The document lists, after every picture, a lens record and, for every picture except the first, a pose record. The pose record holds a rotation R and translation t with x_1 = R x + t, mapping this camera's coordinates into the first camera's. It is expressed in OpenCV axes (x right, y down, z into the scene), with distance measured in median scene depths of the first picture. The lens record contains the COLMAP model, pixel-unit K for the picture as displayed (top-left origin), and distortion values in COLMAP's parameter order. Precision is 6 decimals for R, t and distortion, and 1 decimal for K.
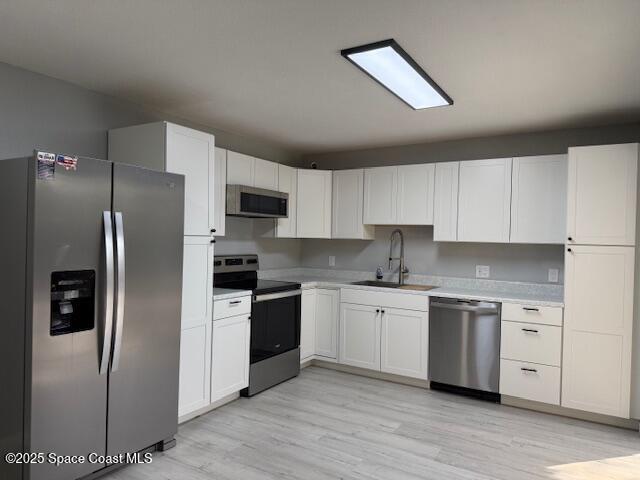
lens RADIAL K [[448.4, 0, 317.9], [0, 448.4, 242.5], [0, 0, 1]] dist [0.086248, -0.104699]
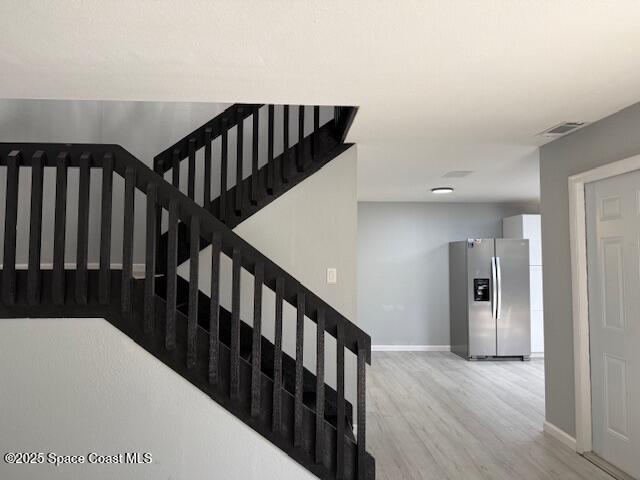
lens RADIAL K [[448.4, 0, 317.9], [0, 448.4, 242.5], [0, 0, 1]] dist [0.086248, -0.104699]
pose [[0.587135, -0.059414, -0.807306, 1.098227], [0.000010, 0.997303, -0.073390, 0.041159], [0.809489, 0.043082, 0.585552, -1.407866]]
